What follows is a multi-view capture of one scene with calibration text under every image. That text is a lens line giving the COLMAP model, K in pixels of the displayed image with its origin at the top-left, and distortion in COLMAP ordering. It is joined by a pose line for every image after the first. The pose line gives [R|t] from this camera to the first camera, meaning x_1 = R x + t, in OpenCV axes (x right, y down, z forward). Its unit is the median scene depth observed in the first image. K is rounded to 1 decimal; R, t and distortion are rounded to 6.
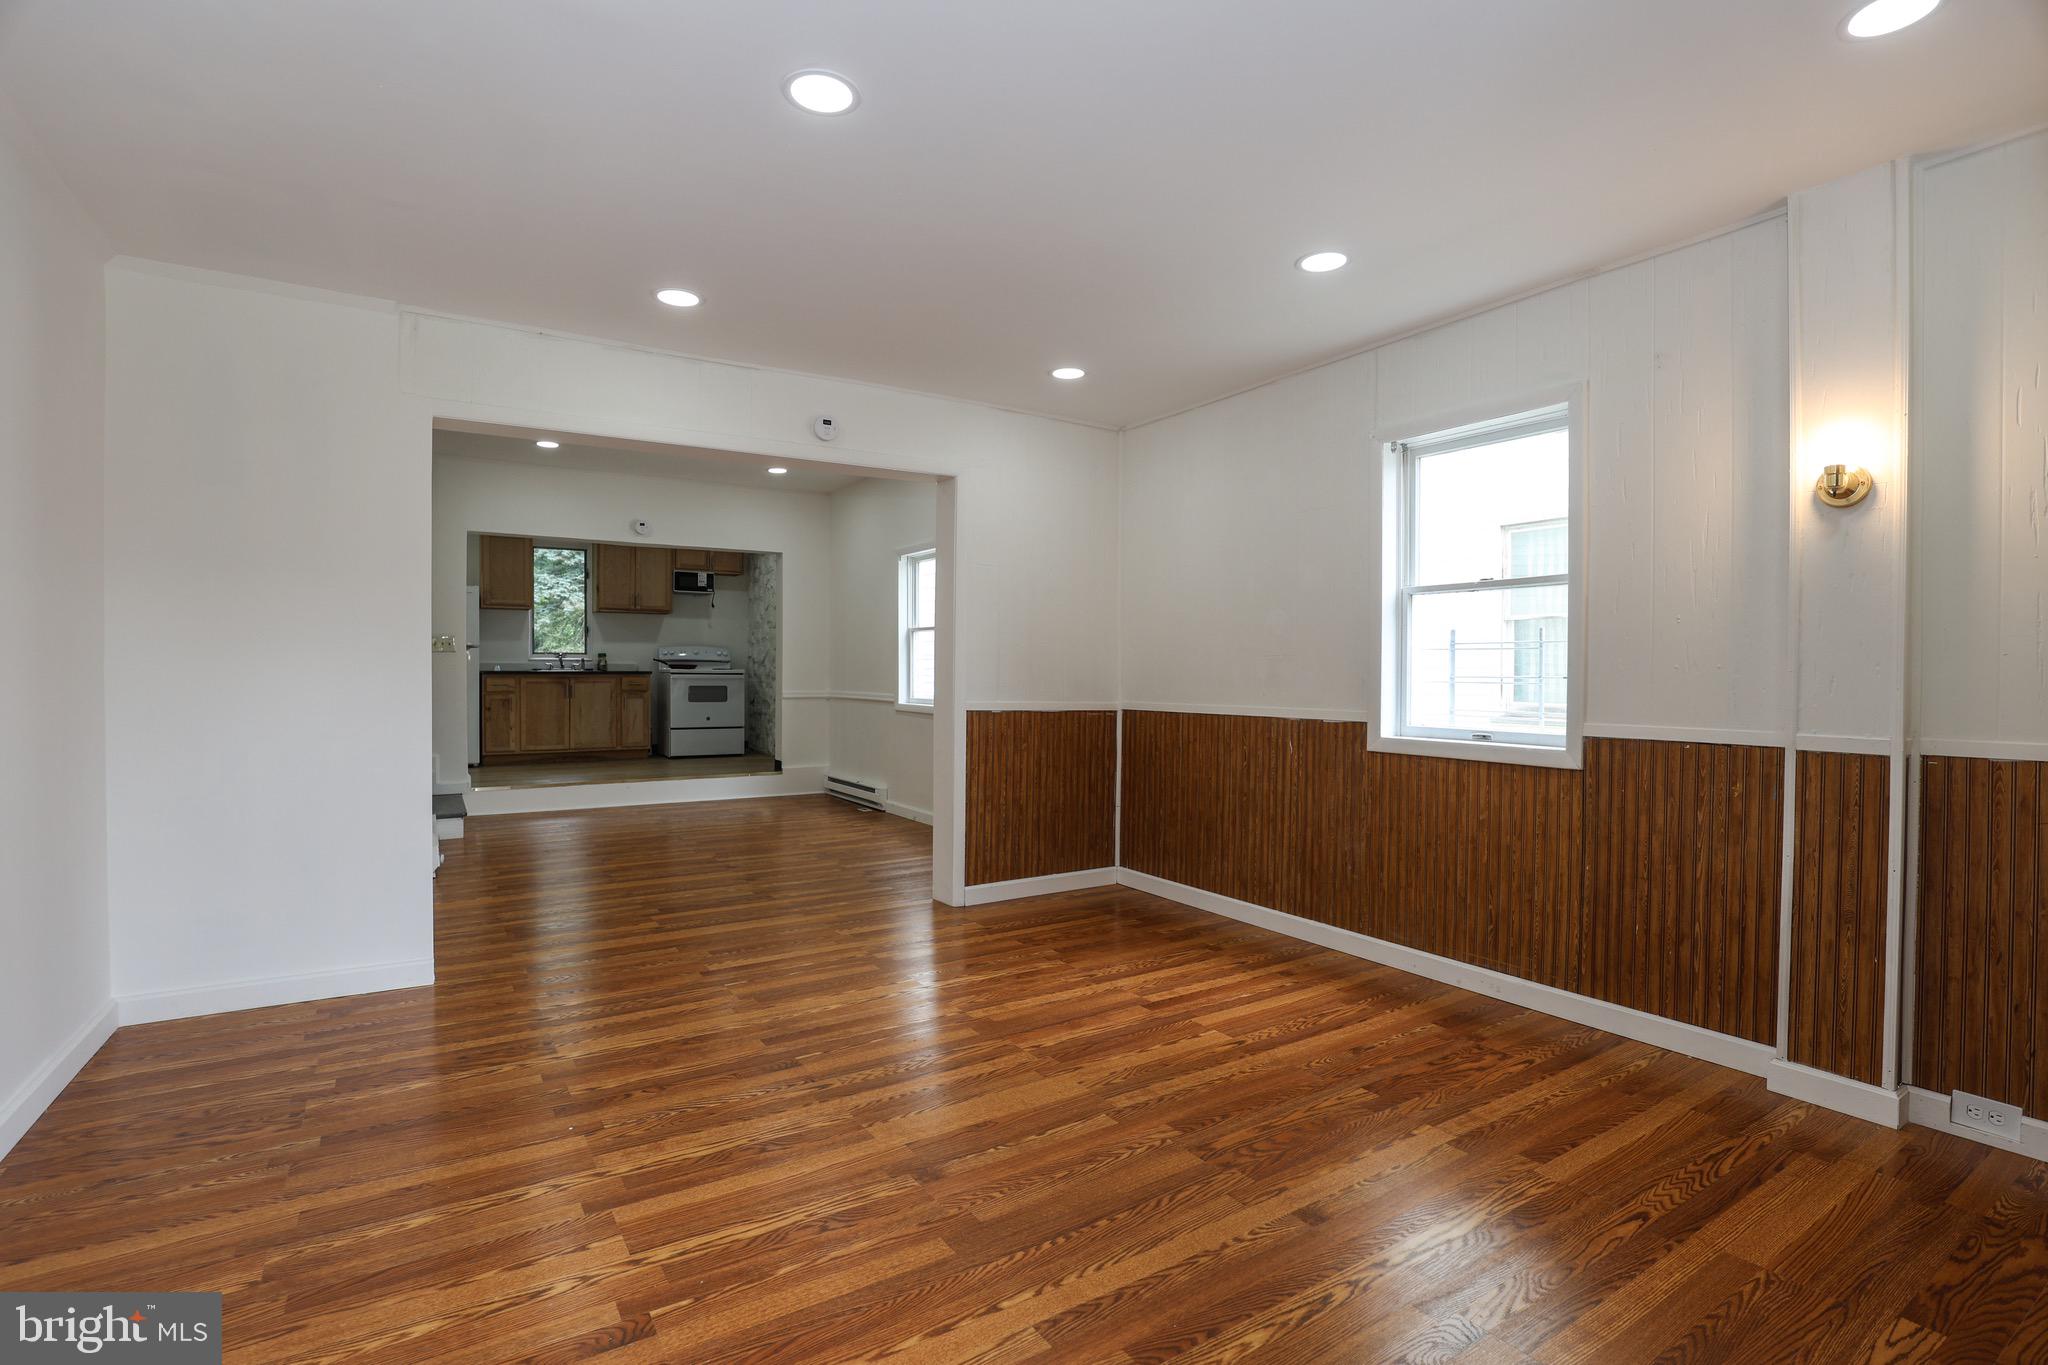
lens RADIAL K [[946.3, 0, 1014.7], [0, 946.3, 686.3], [0, 0, 1]] dist [-0.033768, 0.005718]
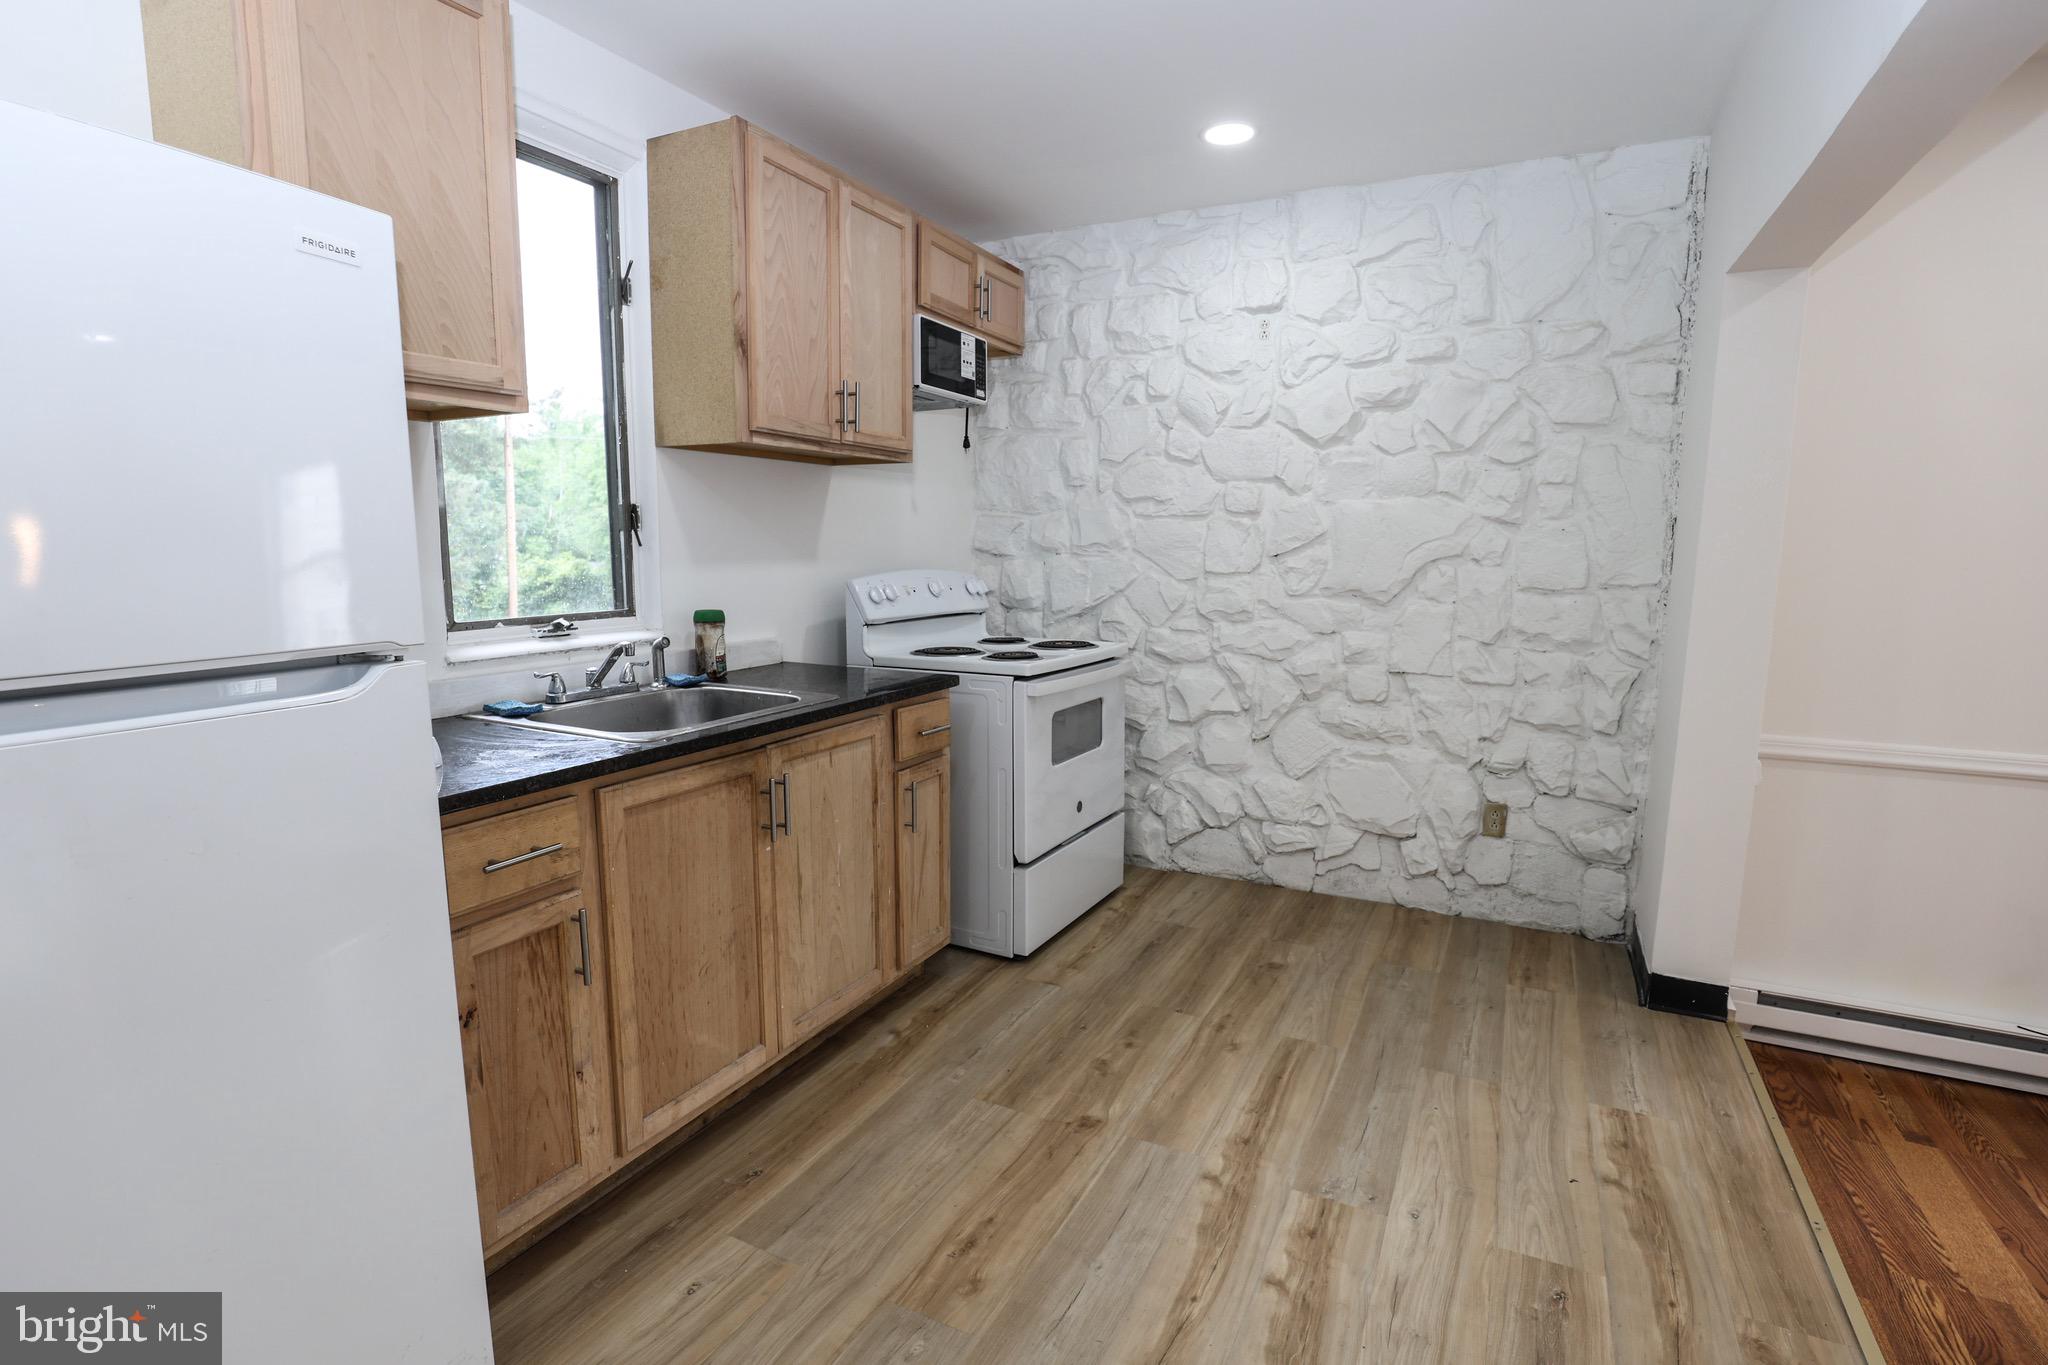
lens RADIAL K [[973.8, 0, 1012.5], [0, 973.8, 679.4], [0, 0, 1]] dist [-0.040560, 0.009136]
pose [[0.871140, -0.068016, 0.486302, -0.512162], [0.006363, 0.991841, 0.127324, -0.051306], [-0.490994, -0.107823, 0.864465, 0.749077]]
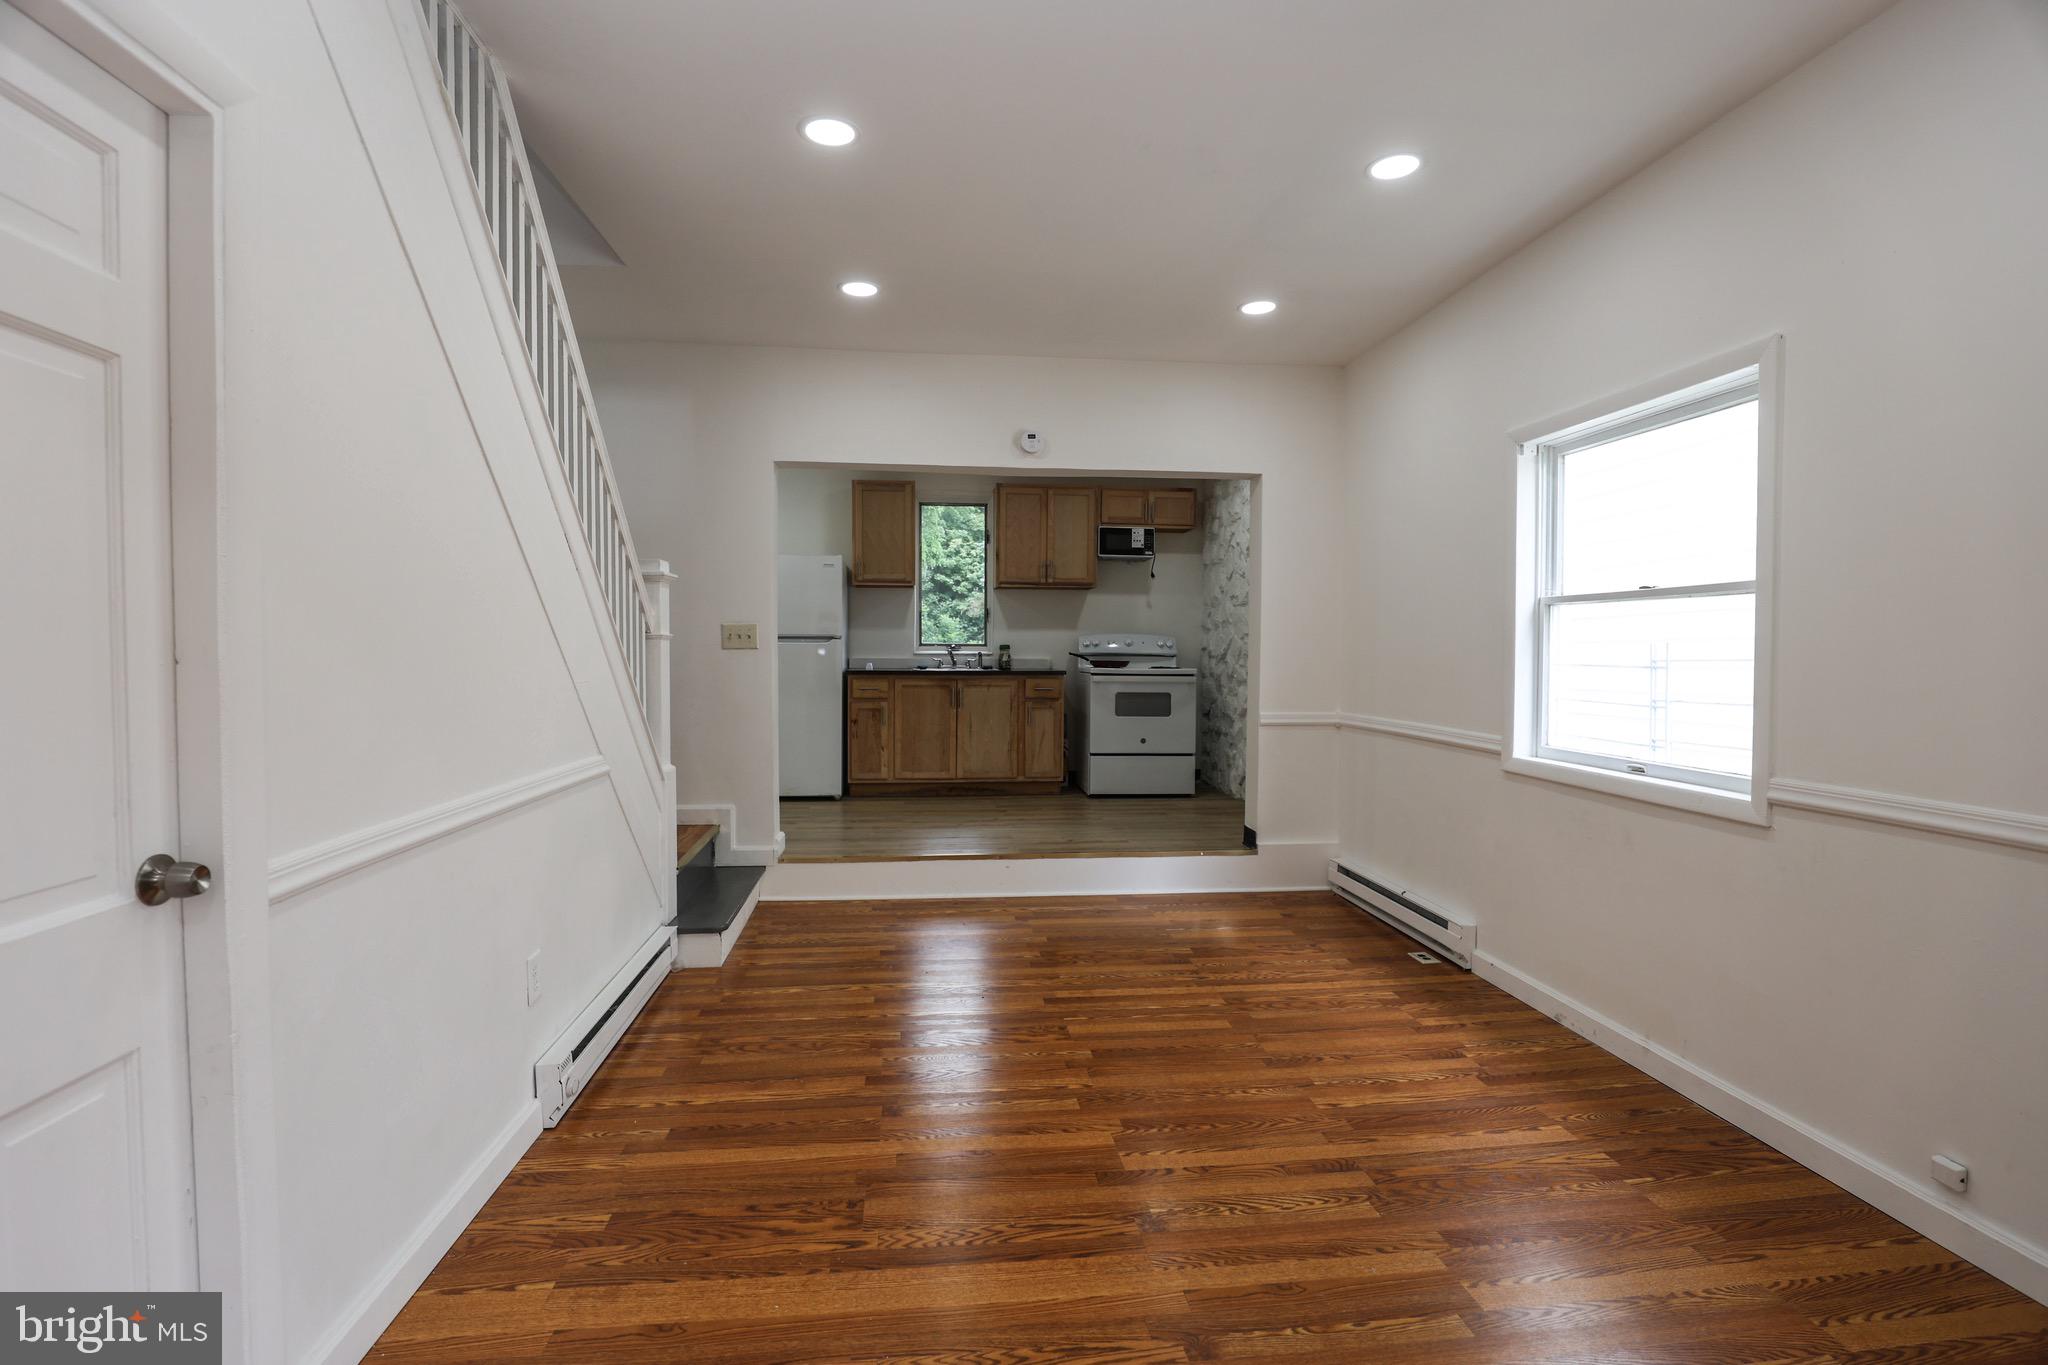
lens RADIAL K [[939.2, 0, 1011.8], [0, 939.2, 678.1], [0, 0, 1]] dist [-0.035215, 0.006056]
pose [[0.889731, 0.014166, -0.456265, -0.103683], [-0.009367, 0.999874, 0.012777, -0.019317], [0.456389, -0.007094, 0.889752, 0.363909]]
